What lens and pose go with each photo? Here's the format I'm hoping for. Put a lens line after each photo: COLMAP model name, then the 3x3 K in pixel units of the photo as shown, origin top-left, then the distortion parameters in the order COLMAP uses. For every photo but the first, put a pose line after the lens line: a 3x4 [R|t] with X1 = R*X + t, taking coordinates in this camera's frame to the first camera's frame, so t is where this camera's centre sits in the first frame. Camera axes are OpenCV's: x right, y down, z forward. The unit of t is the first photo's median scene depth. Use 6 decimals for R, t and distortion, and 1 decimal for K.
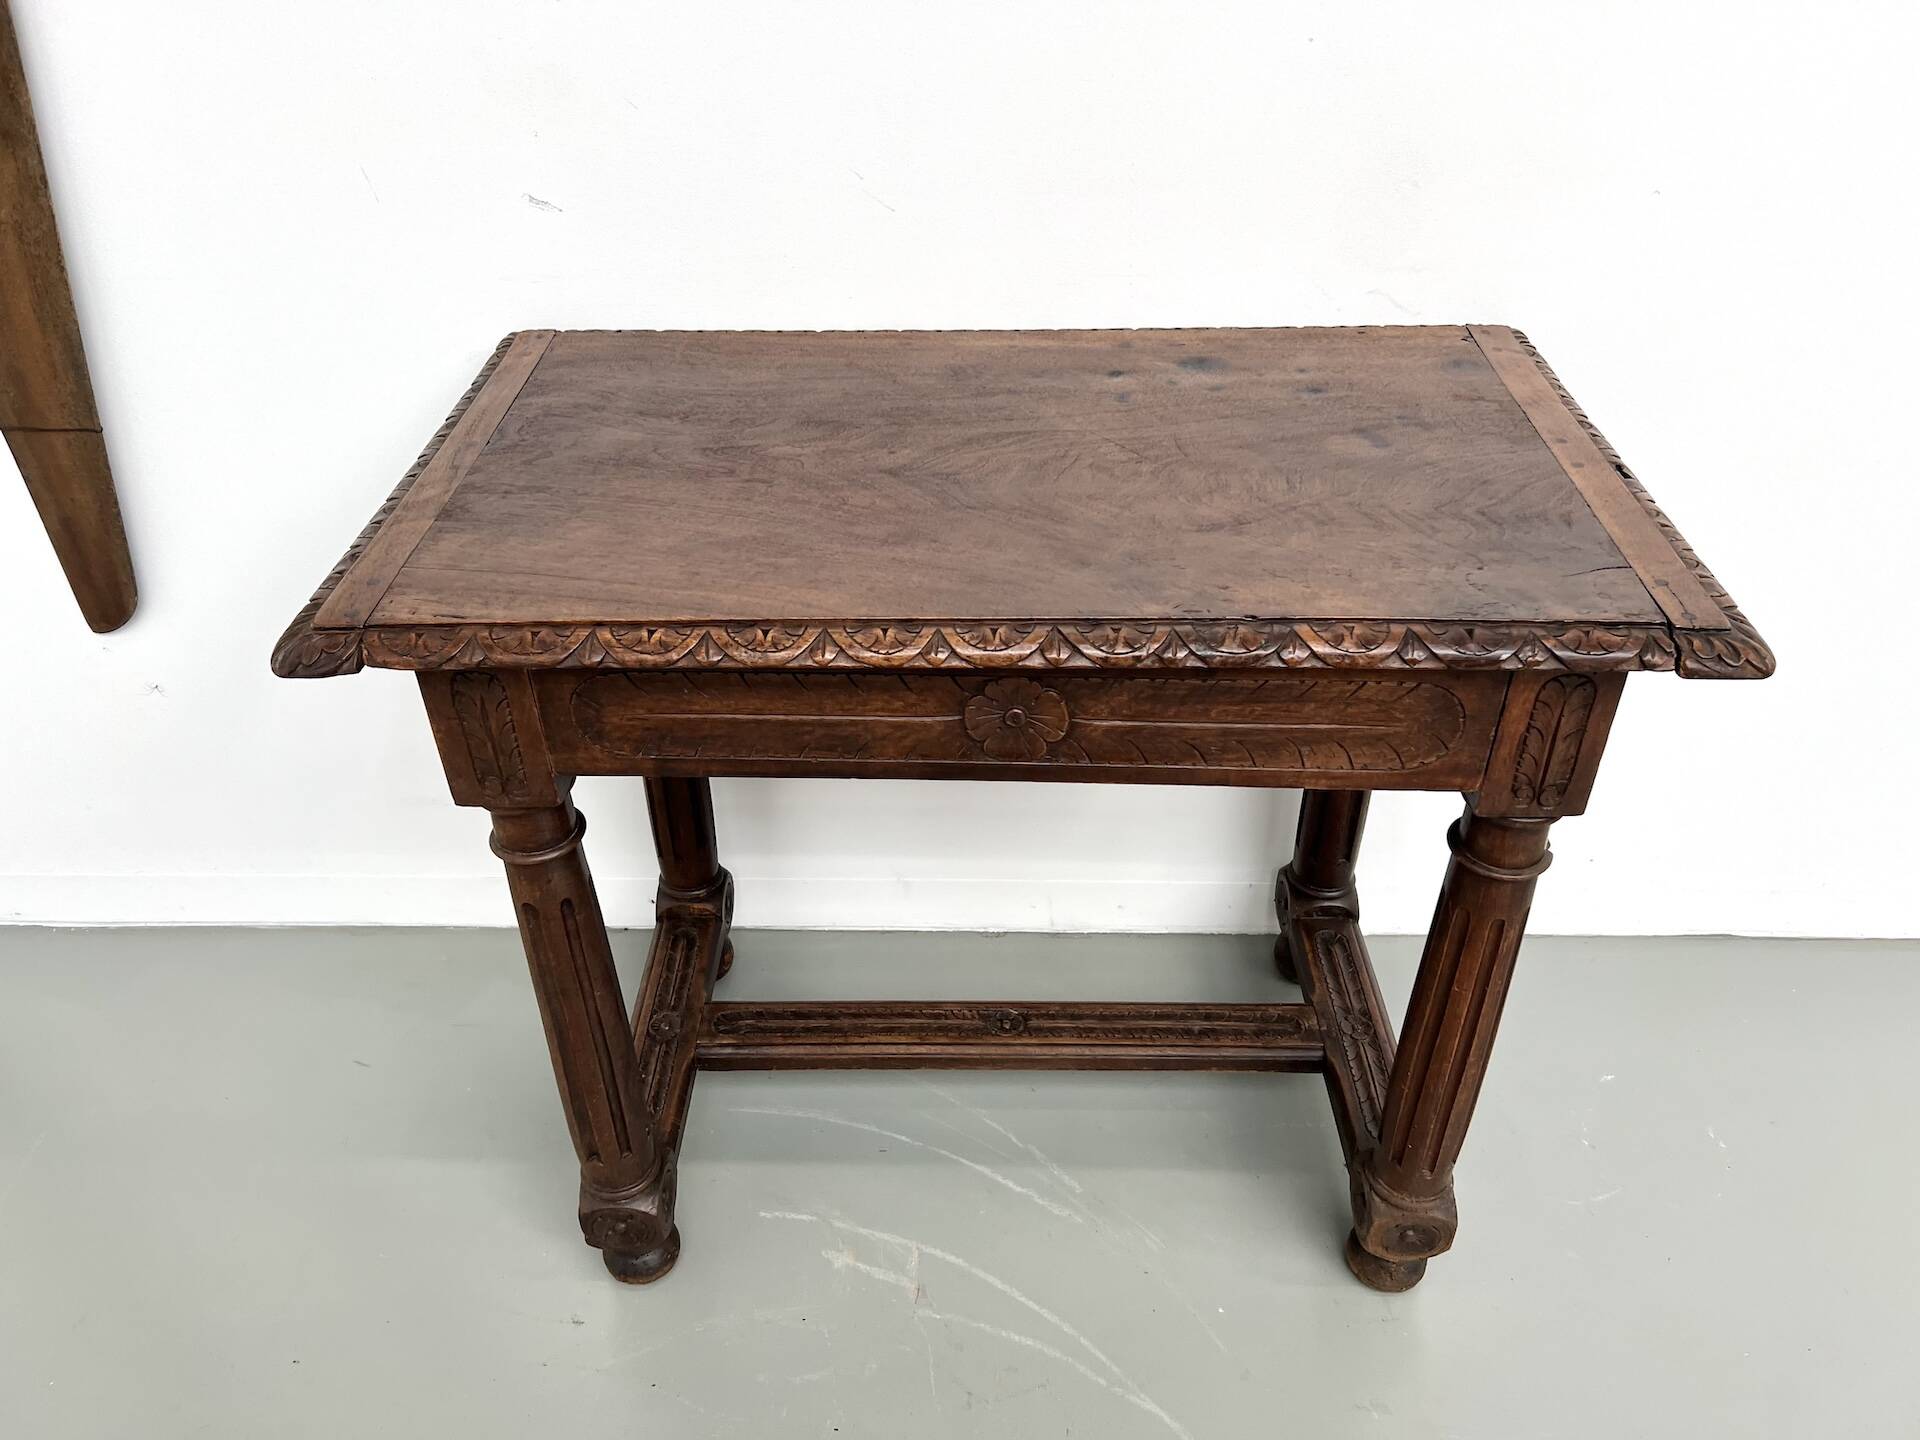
lens RADIAL K [[1426.5, 0, 965.2], [0, 1426.5, 733.4], [0, 0, 1]] dist [0.031965, -0.032938]
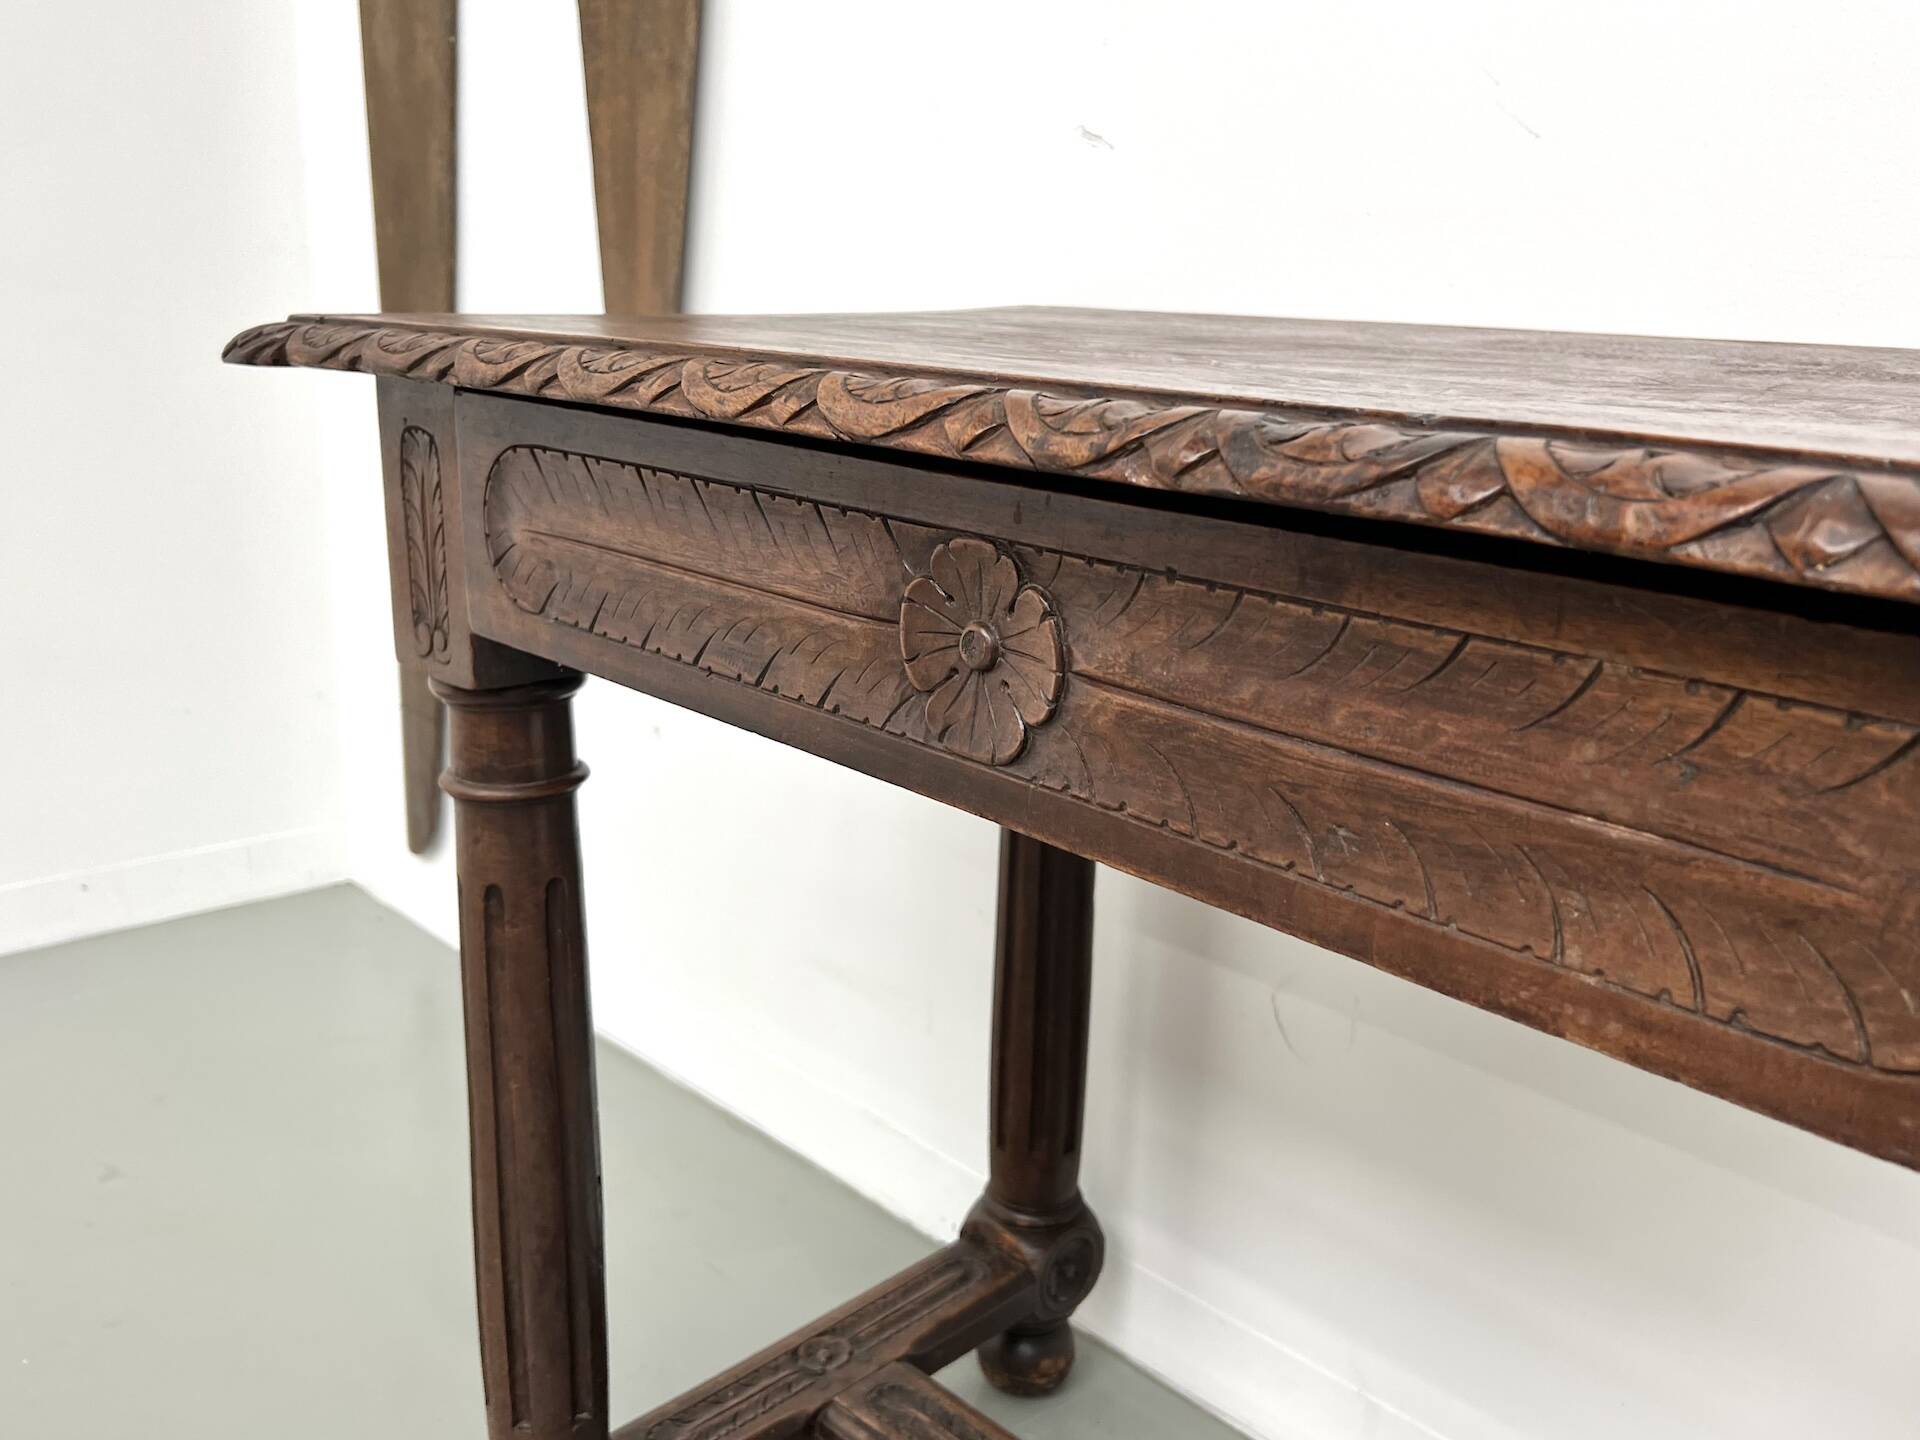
lens RADIAL K [[1670.4, 0, 957.1], [0, 1670.4, 666.4], [0, 0, 1]] dist [0.007296, 0.000673]
pose [[0.703788, 0.203516, -0.680635, 0.381871], [-0.449426, 0.869545, -0.204712, 0.105298], [0.550181, 0.449969, 0.703441, 0.601864]]
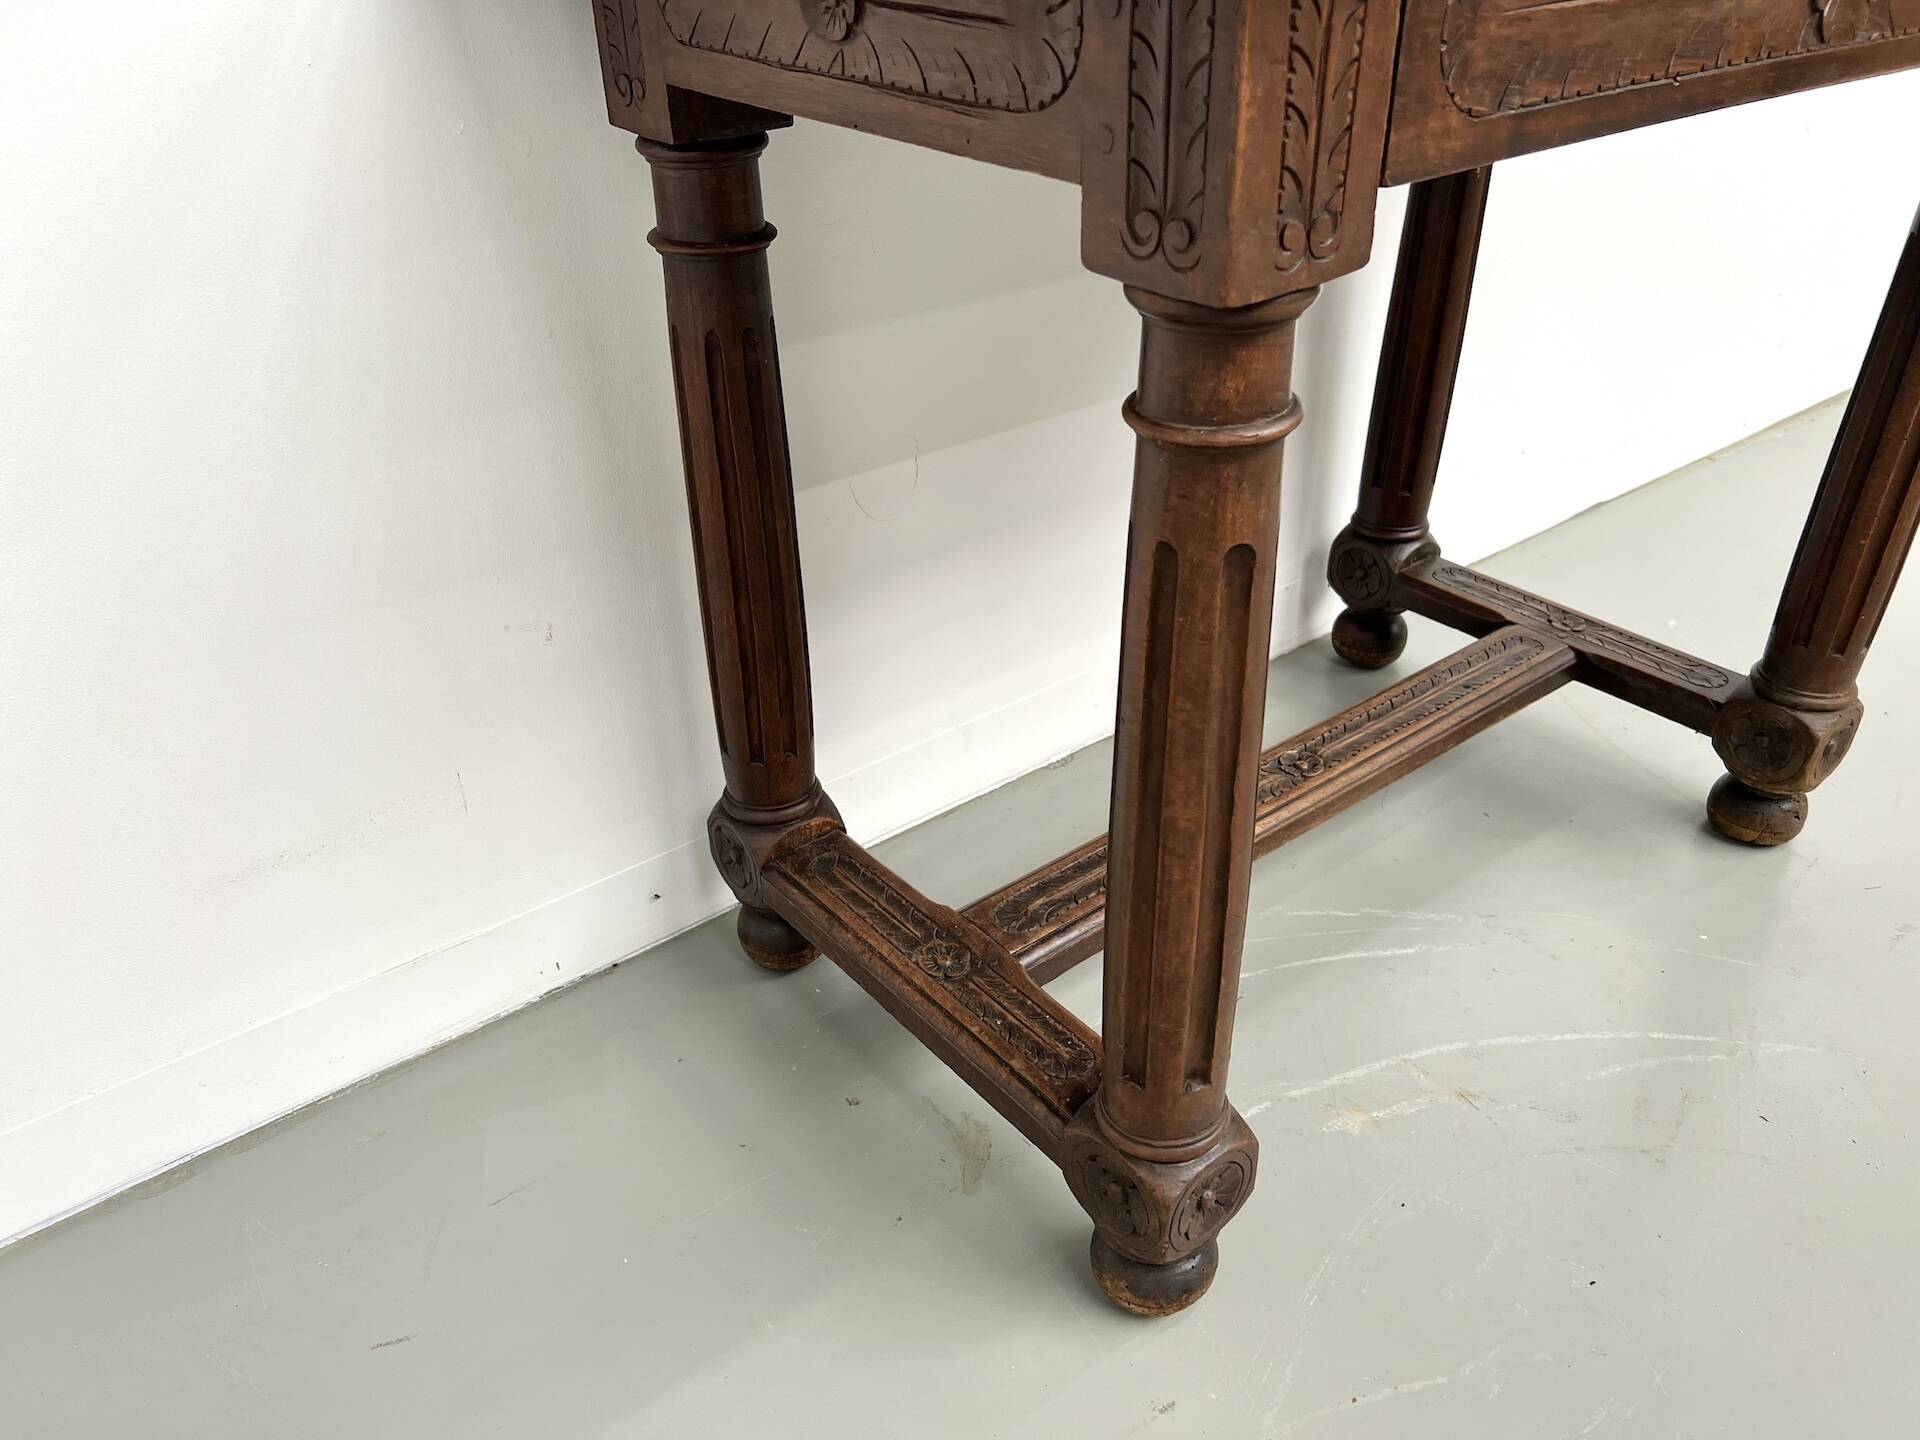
lens RADIAL K [[1449.7, 0, 959.8], [0, 1449.7, 746.7], [0, 0, 1]] dist [0.037324, -0.058920]
pose [[0.774971, -0.350029, 0.526213, -0.753267], [0.382059, 0.922724, 0.051112, 0.130144], [-0.503440, 0.161434, 0.848815, 0.661684]]
